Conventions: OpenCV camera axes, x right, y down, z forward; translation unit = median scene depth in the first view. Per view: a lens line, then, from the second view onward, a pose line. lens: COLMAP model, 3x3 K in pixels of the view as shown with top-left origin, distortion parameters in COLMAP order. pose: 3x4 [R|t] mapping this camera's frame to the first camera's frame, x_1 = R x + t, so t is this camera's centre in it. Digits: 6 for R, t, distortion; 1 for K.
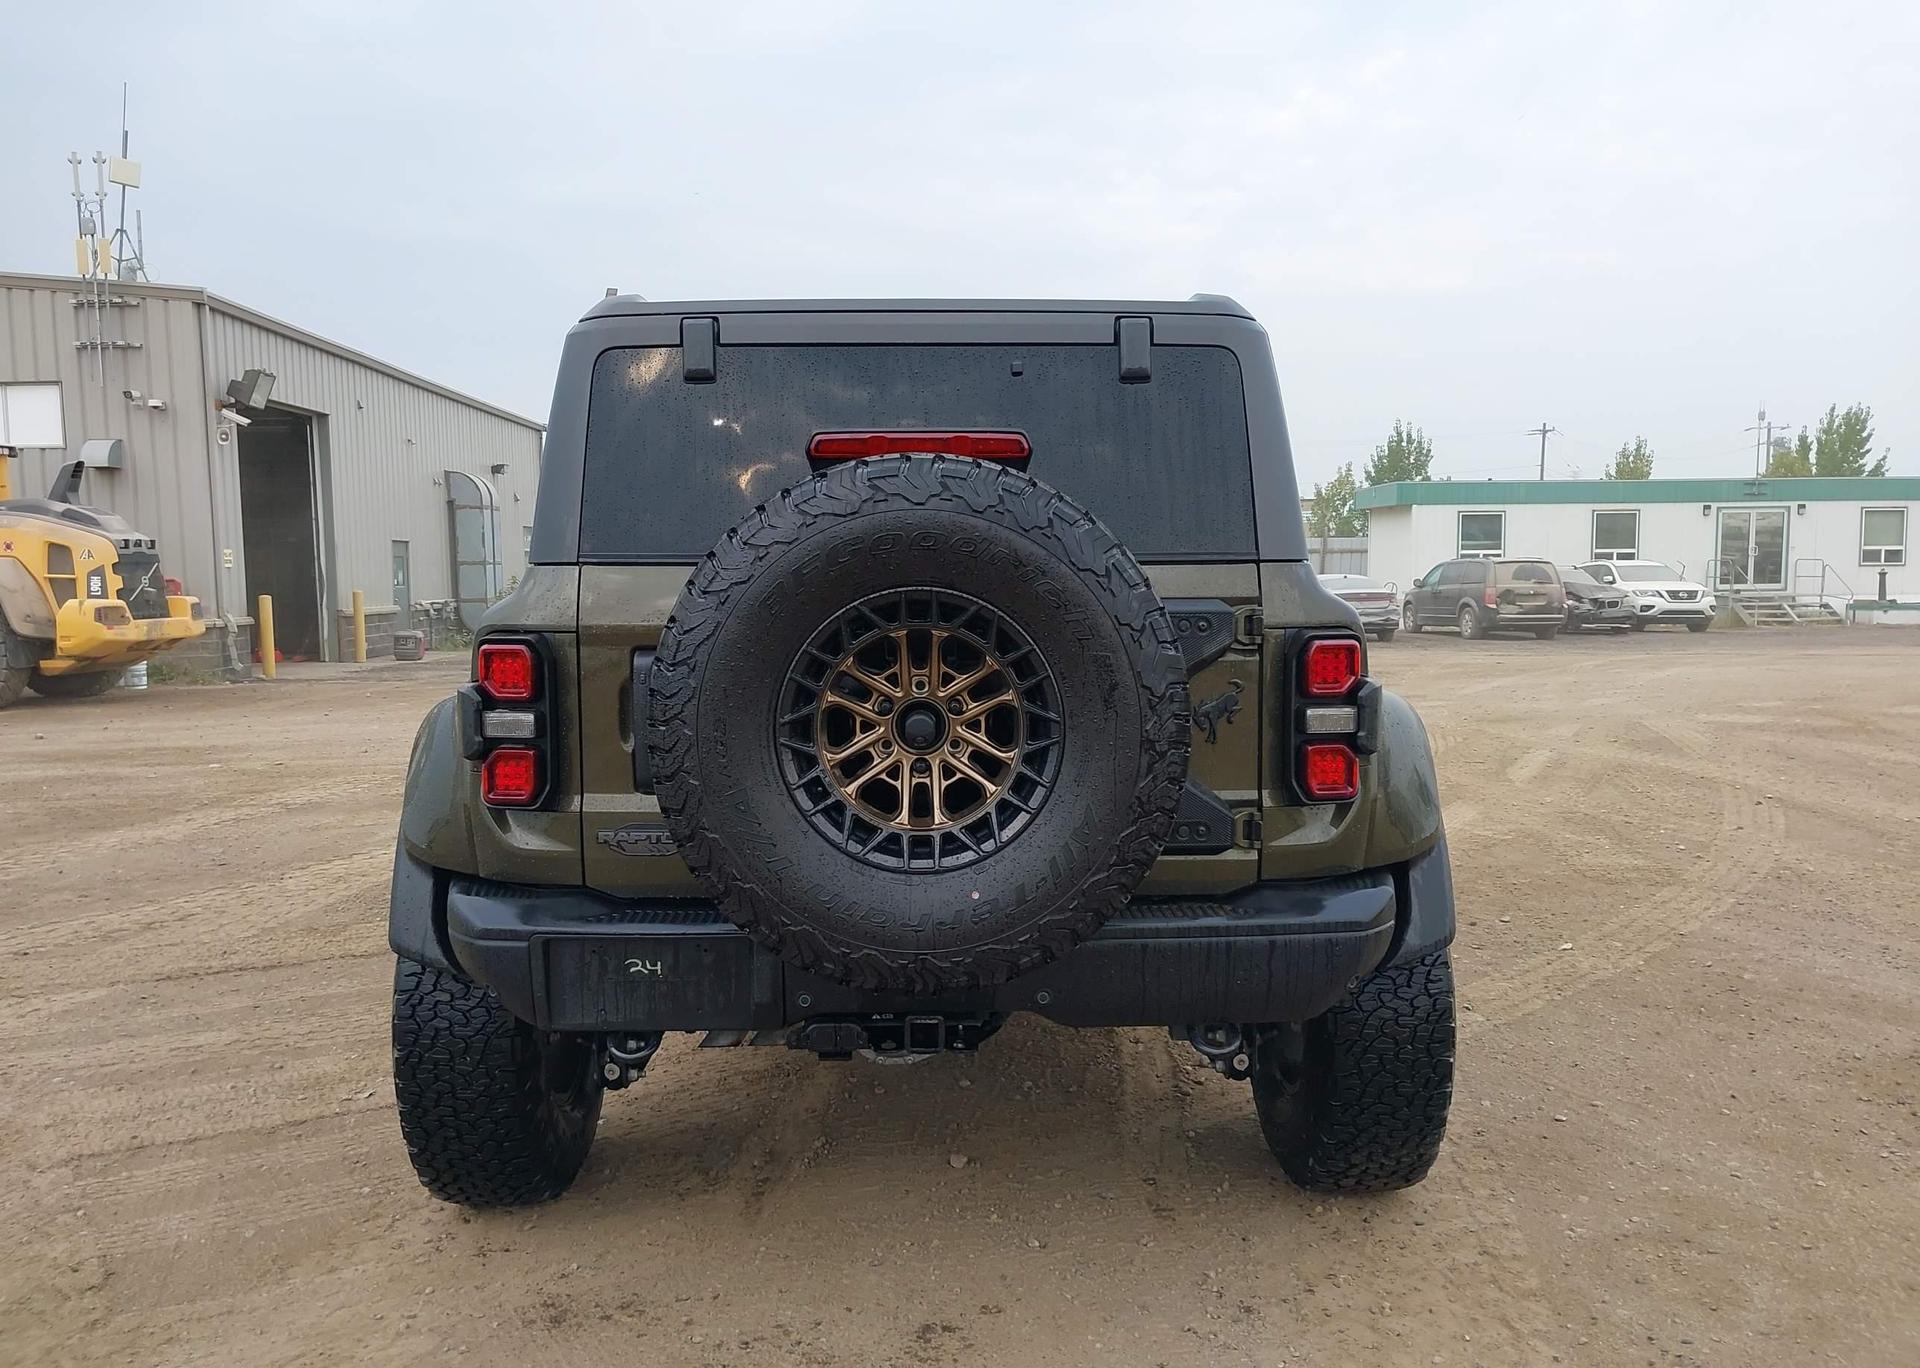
lens RADIAL K [[1508.1, 0, 954.4], [0, 1508.1, 687.0], [0, 0, 1]] dist [0.010170, -0.008789]
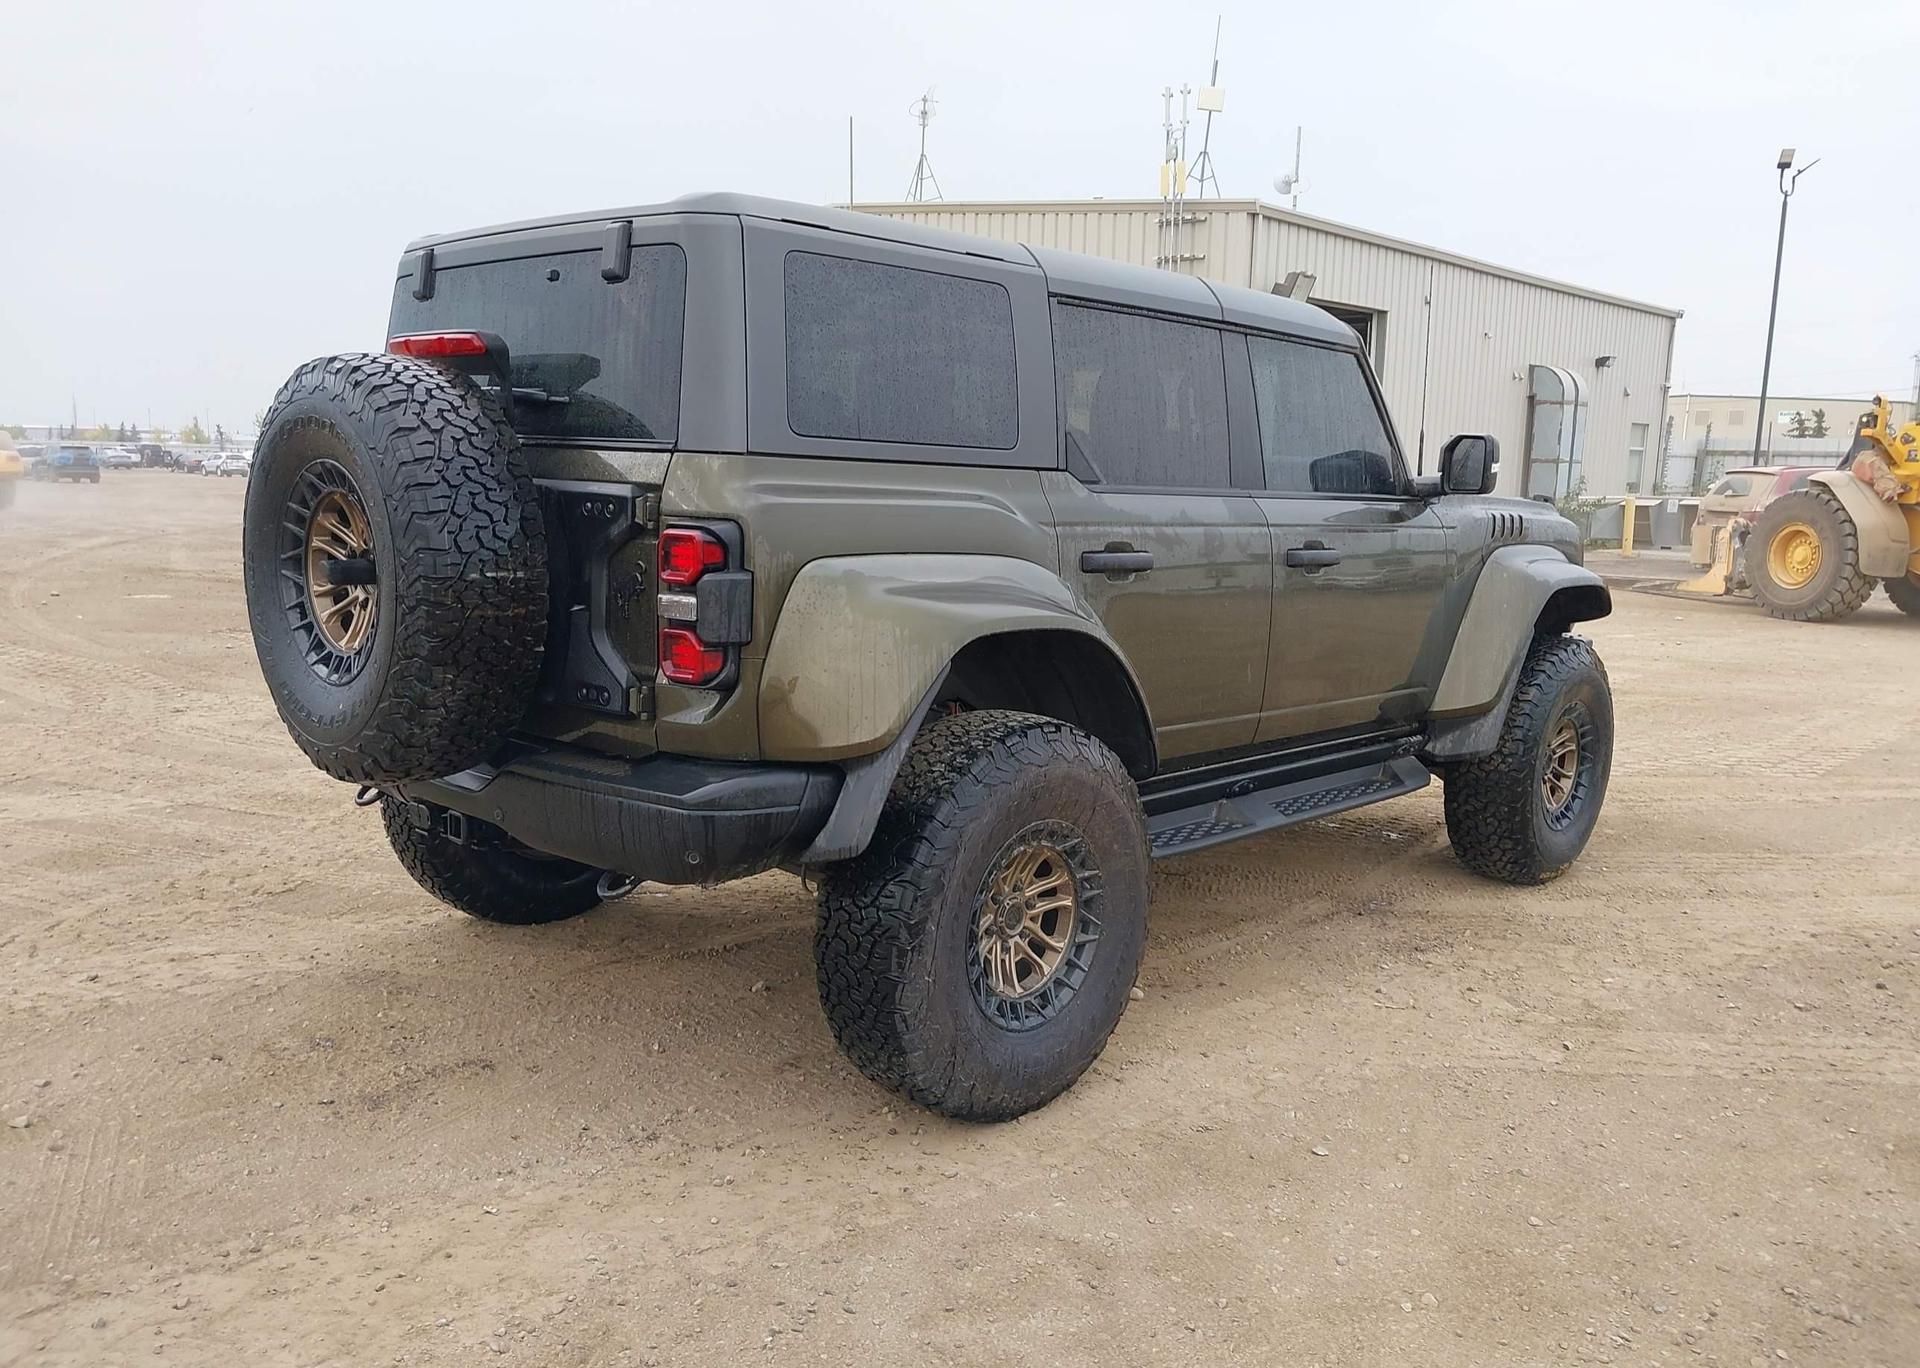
lens RADIAL K [[1522.8, 0, 967.2], [0, 1522.8, 690.5], [0, 0, 1]] dist [0.016875, -0.008638]
pose [[0.719834, 0.133023, -0.681281, 0.145340], [-0.086493, 0.991006, 0.102110, -0.005911], [0.688736, -0.014577, 0.724865, 0.048407]]
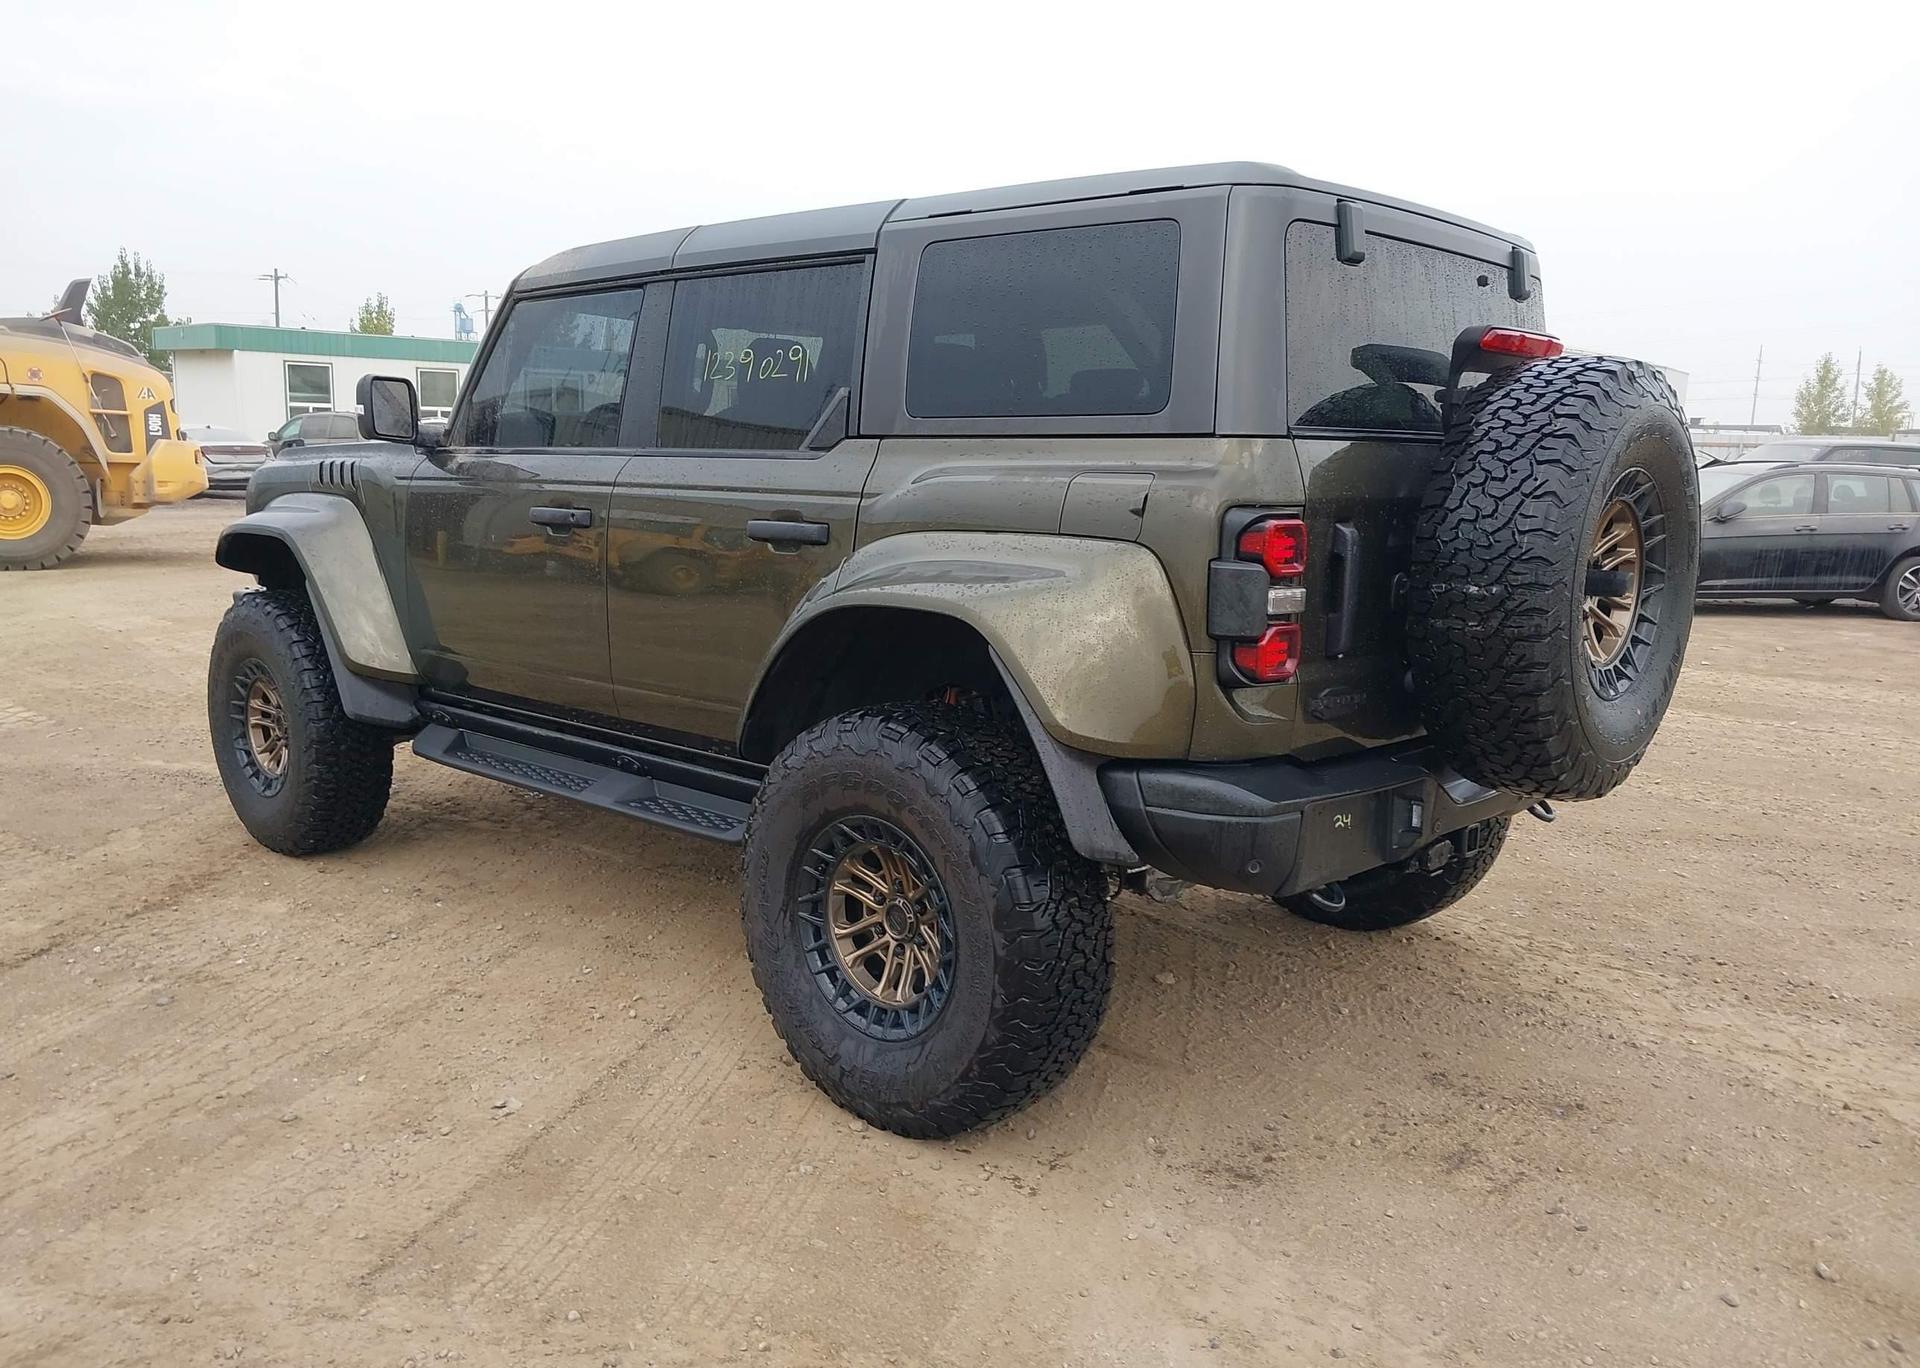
lens RADIAL K [[1508.1, 0, 954.4], [0, 1508.1, 687.0], [0, 0, 1]] dist [0.010170, -0.008789]
pose [[0.686333, -0.092658, 0.721361, -0.149889], [0.023920, 0.994190, 0.104944, -0.003414], [-0.726894, -0.054771, 0.684562, 0.061845]]
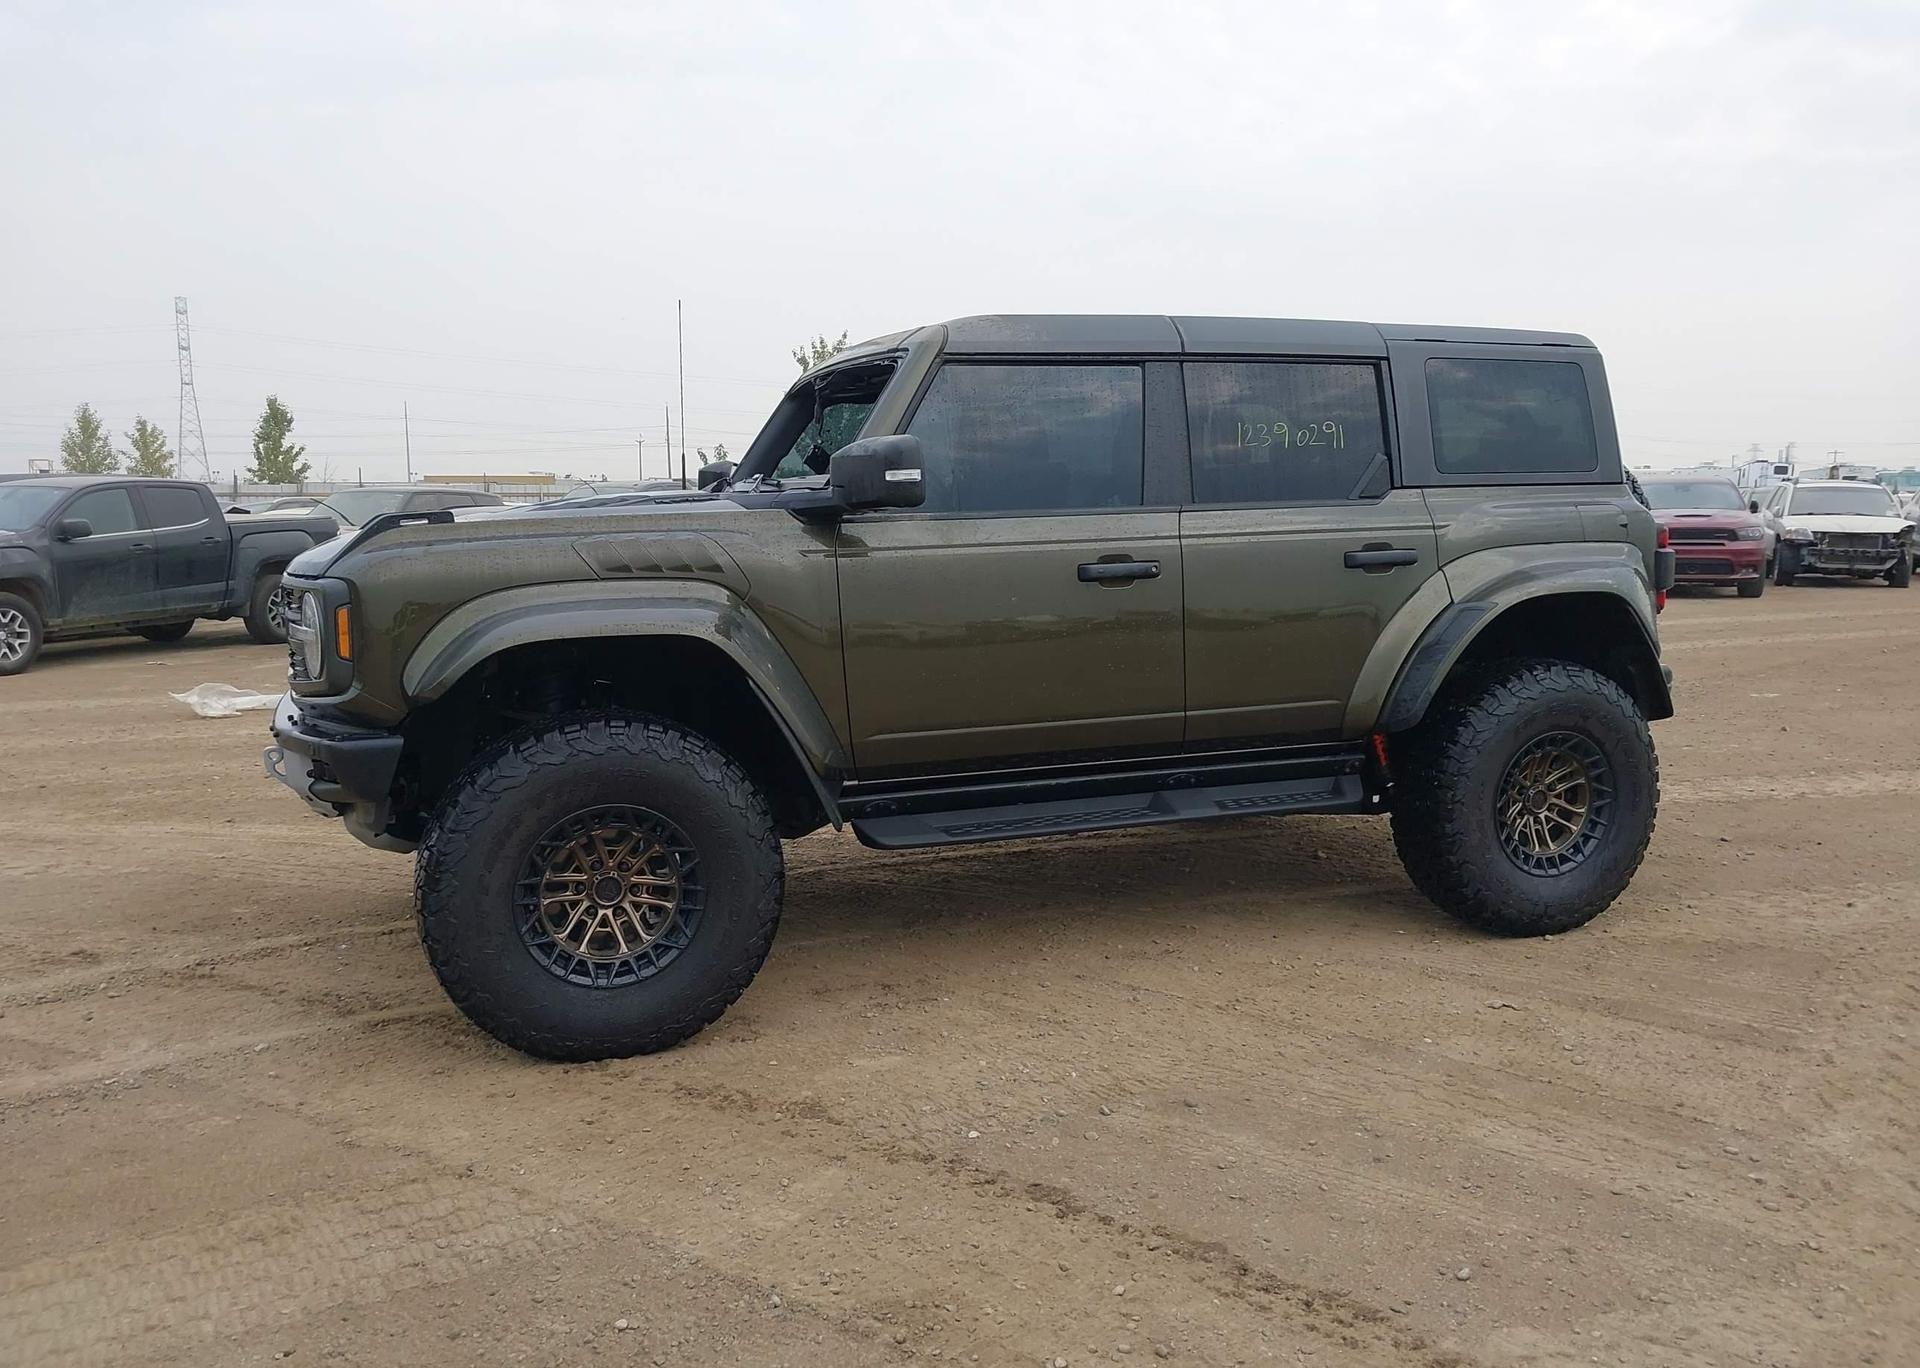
lens RADIAL K [[1522.8, 0, 967.2], [0, 1522.8, 690.5], [0, 0, 1]] dist [0.016875, -0.008638]
pose [[-0.329342, -0.103562, 0.938514, -0.233364], [0.080767, 0.987234, 0.137281, -0.019712], [-0.940750, 0.121013, -0.316773, 0.313988]]
